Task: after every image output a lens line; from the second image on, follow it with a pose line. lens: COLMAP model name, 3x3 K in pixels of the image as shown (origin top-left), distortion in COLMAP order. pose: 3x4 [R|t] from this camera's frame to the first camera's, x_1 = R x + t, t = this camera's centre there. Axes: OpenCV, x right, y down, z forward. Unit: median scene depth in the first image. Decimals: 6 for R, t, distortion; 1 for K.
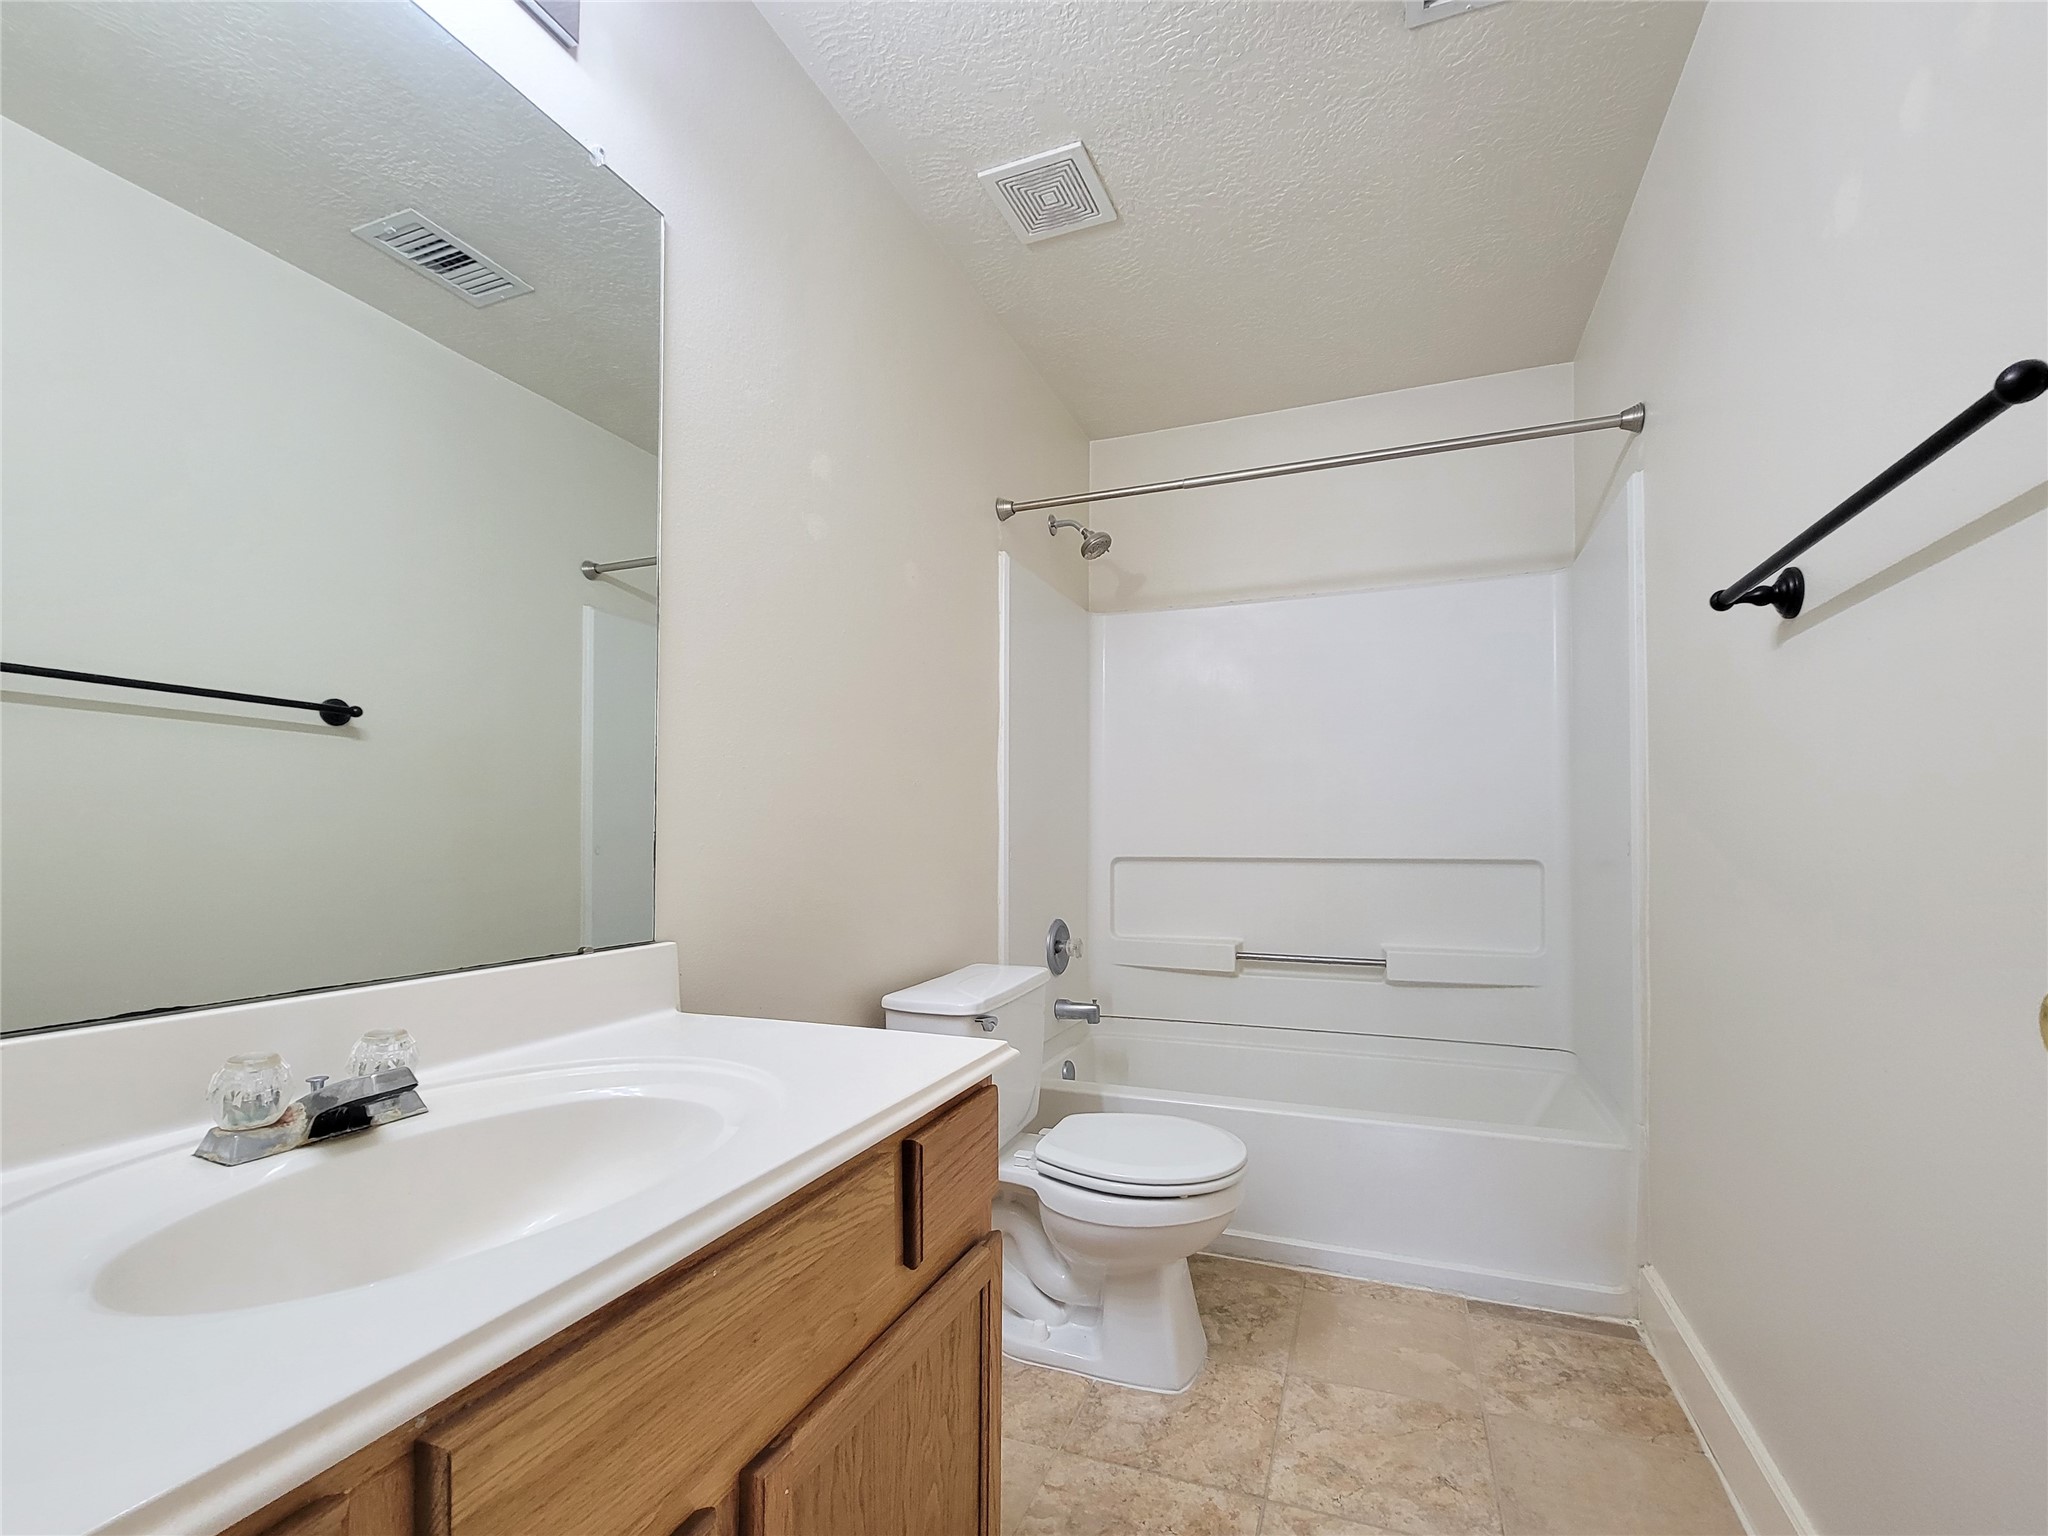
lens RADIAL K [[847.9, 0, 1067.5], [0, 847.9, 700.9], [0, 0, 1]] dist [0.001614, -0.001987]
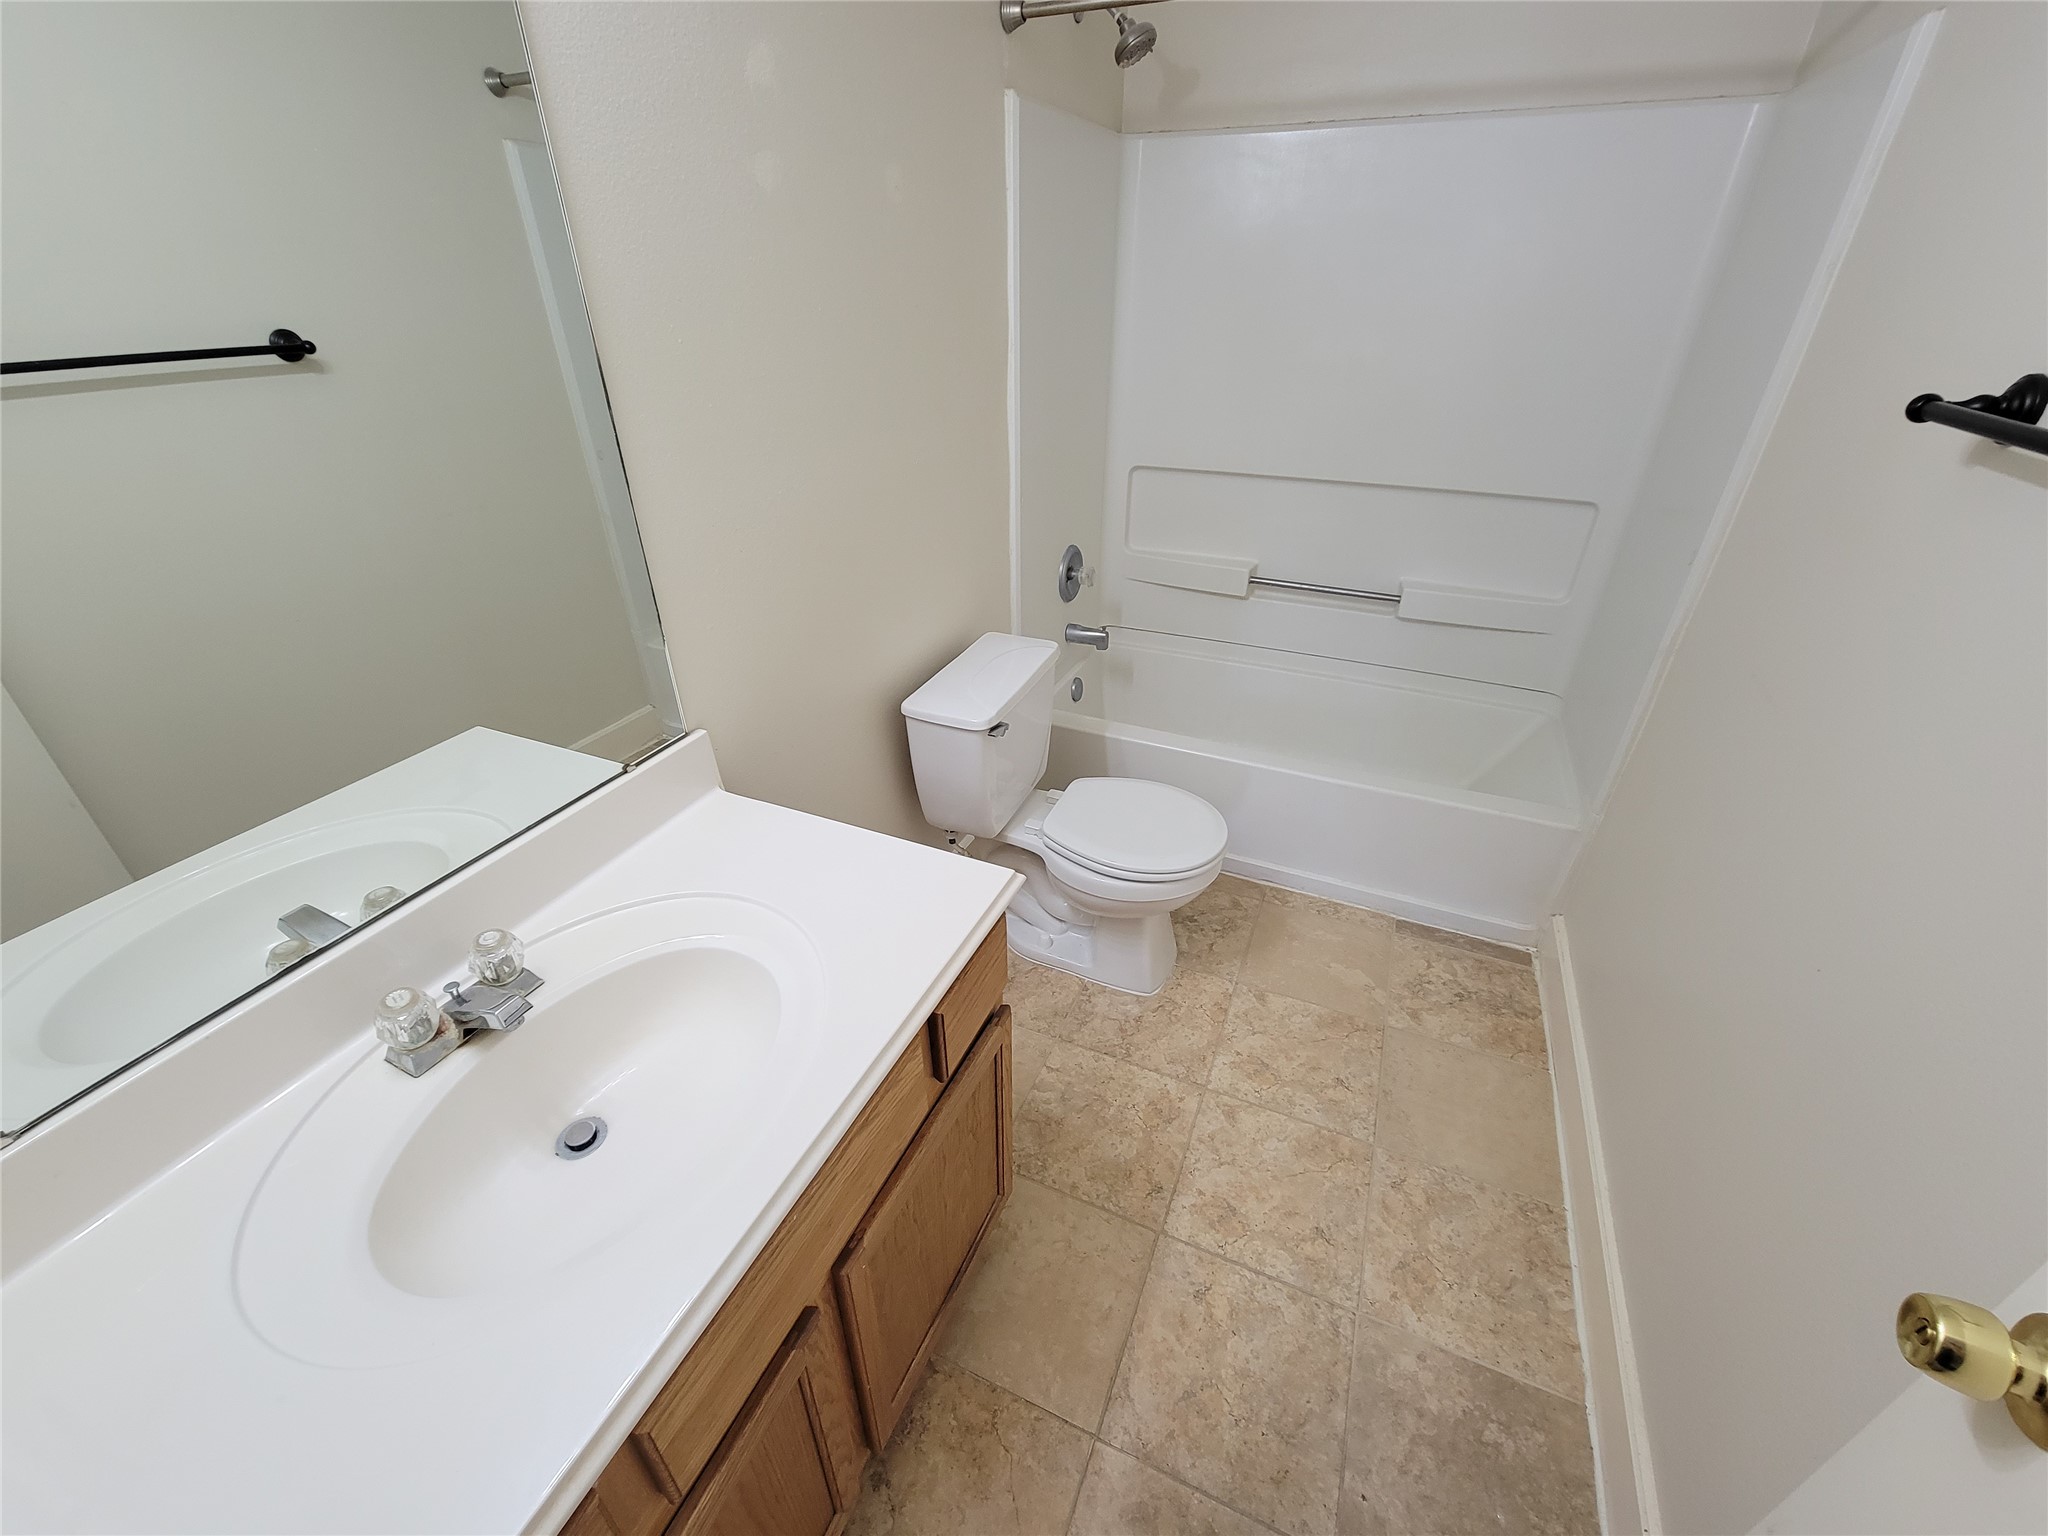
lens RADIAL K [[847.9, 0, 1020.2], [0, 847.9, 773.3], [0, 0, 1]] dist [0.001614, -0.001987]
pose [[0.997461, 0.033712, -0.062731, 0.001264], [0.005566, 0.841262, 0.540599, -0.148826], [0.070998, -0.539576, 0.838938, 0.060802]]
